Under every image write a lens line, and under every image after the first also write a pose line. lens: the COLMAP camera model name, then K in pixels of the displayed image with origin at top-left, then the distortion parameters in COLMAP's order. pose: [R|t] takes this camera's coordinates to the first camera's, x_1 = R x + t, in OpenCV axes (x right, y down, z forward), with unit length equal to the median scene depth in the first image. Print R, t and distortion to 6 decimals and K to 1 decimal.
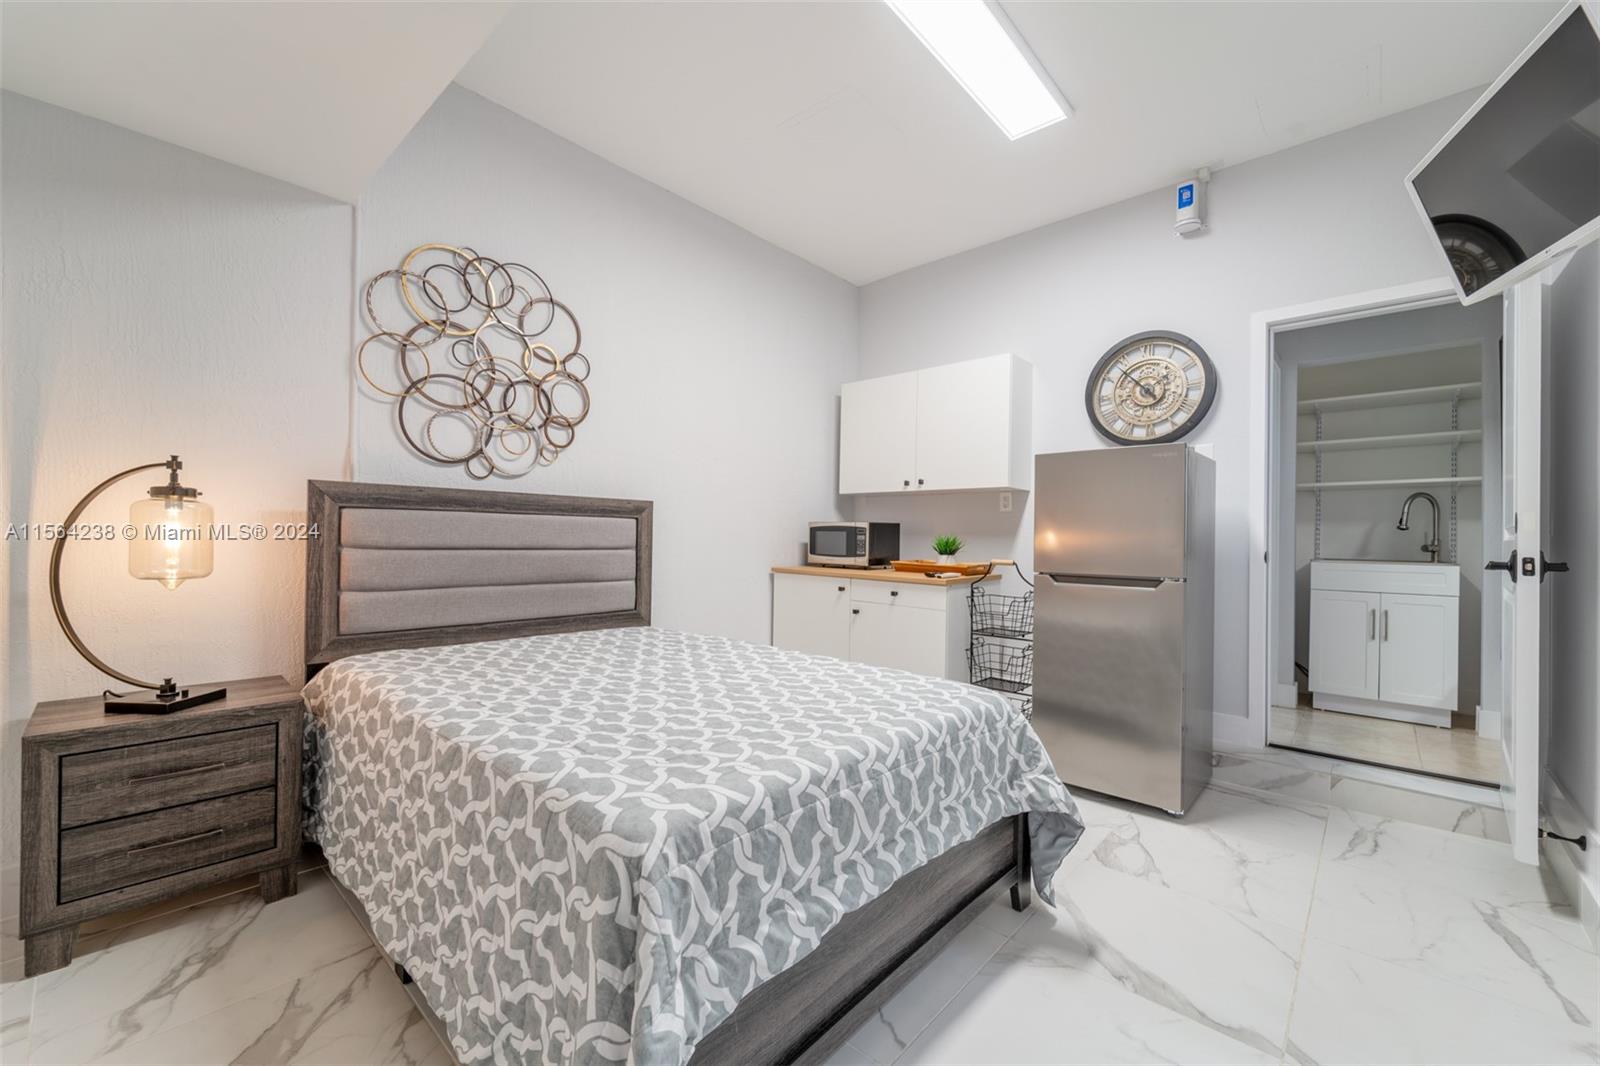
lens RADIAL K [[645.4, 0, 771.6], [0, 645.4, 533.6], [0, 0, 1]] dist [-0.005368, 0.002149]
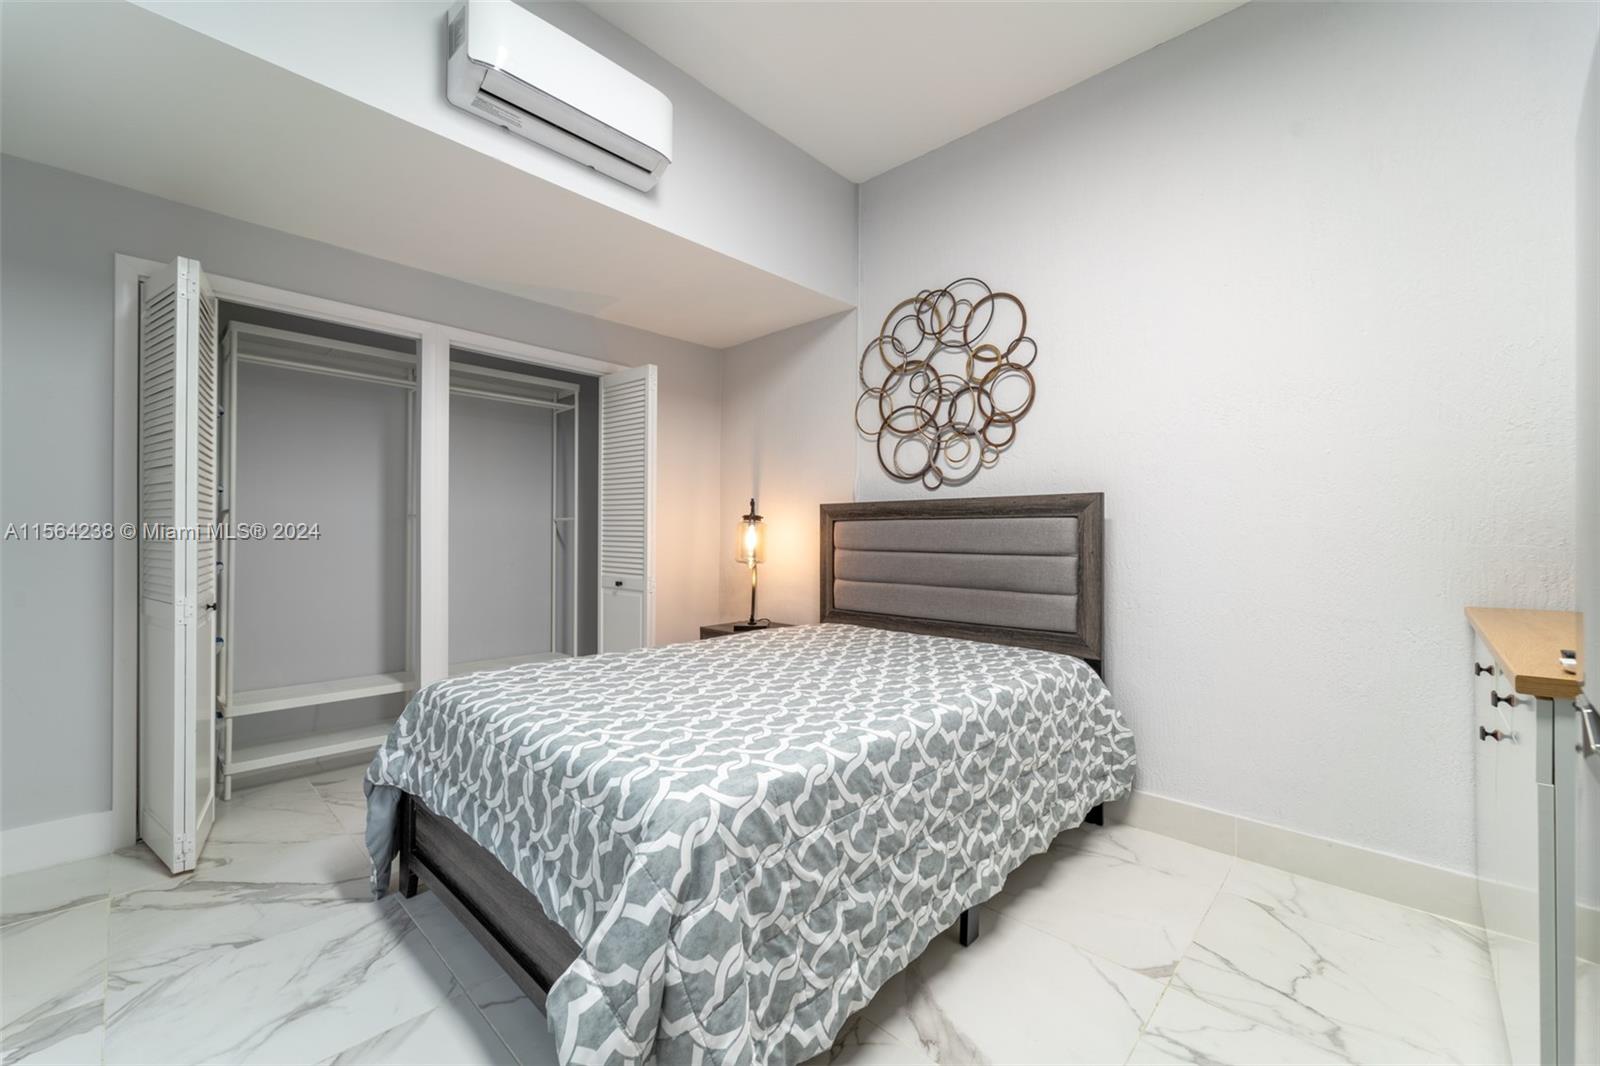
lens RADIAL K [[645.4, 0, 795.9], [0, 645.4, 534.4], [0, 0, 1]] dist [-0.005368, 0.002149]
pose [[-0.003624, -0.018281, -0.999826, 0.537788], [0.001173, 0.999832, -0.018285, 0.010646], [0.999993, -0.001239, -0.003602, 0.619542]]
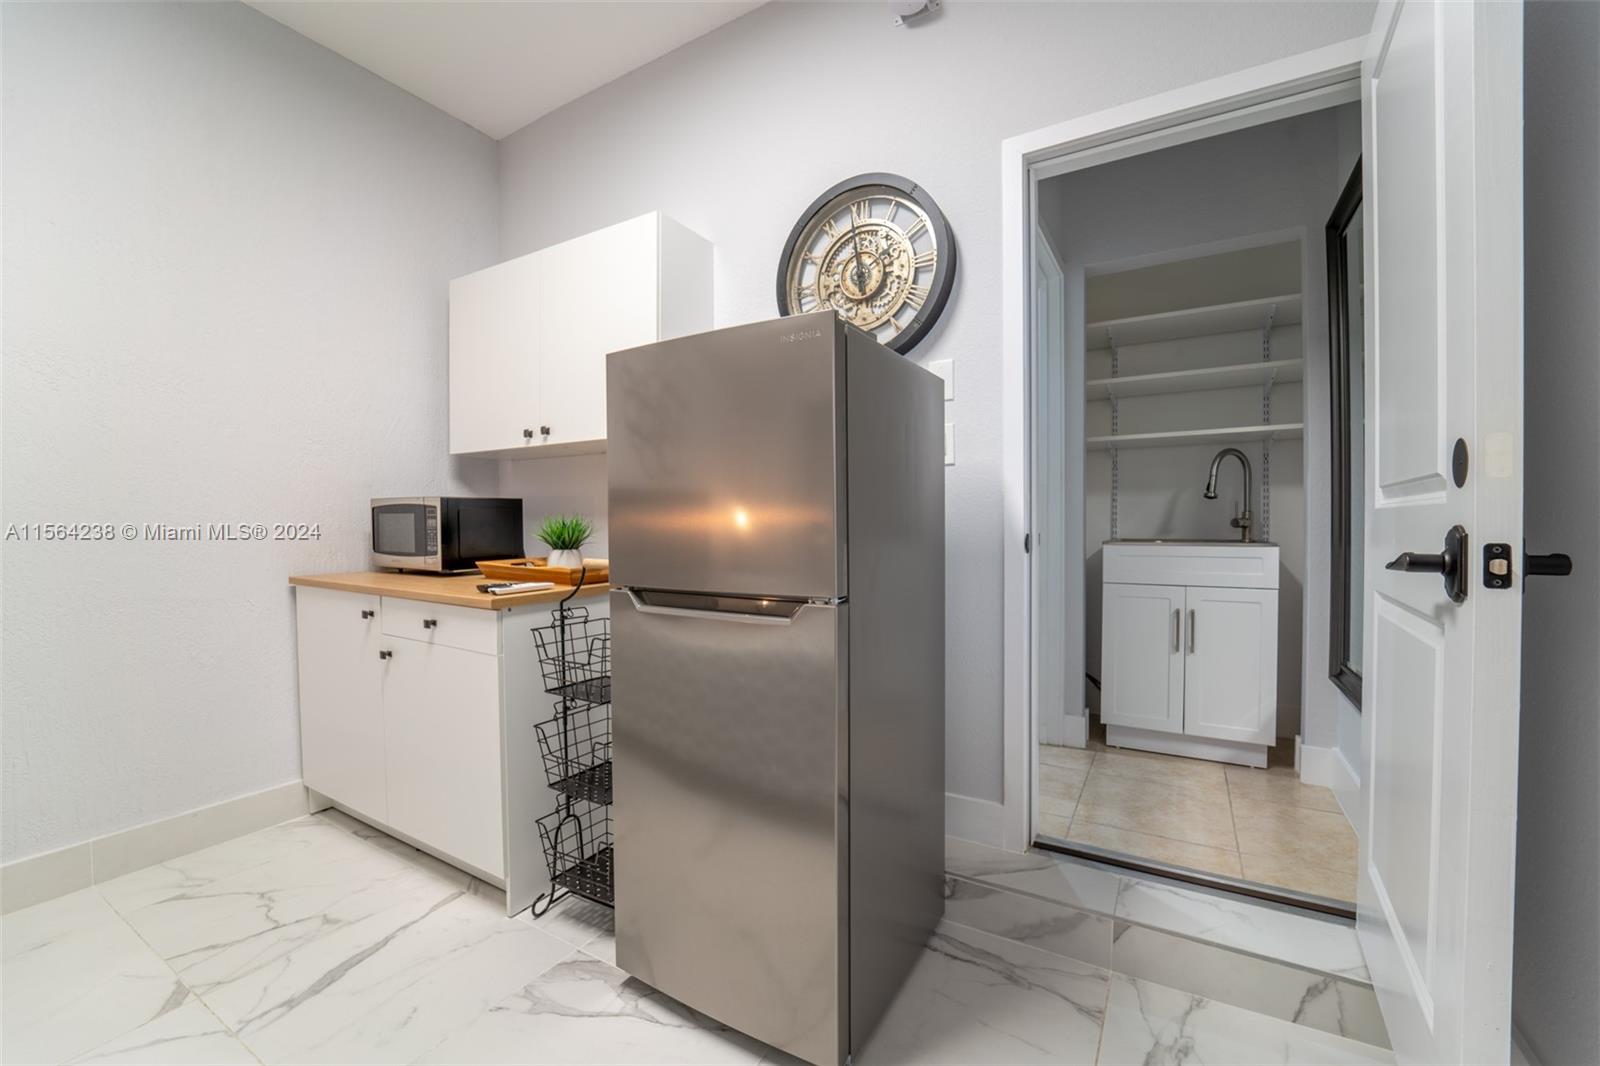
lens RADIAL K [[645.4, 0, 795.2], [0, 645.4, 532.6], [0, 0, 1]] dist [-0.005368, 0.002149]
pose [[0.976902, -0.021956, 0.212559, 0.425360], [0.017271, 0.999566, 0.023872, 0.008494], [-0.212990, -0.019650, 0.976857, 0.449828]]
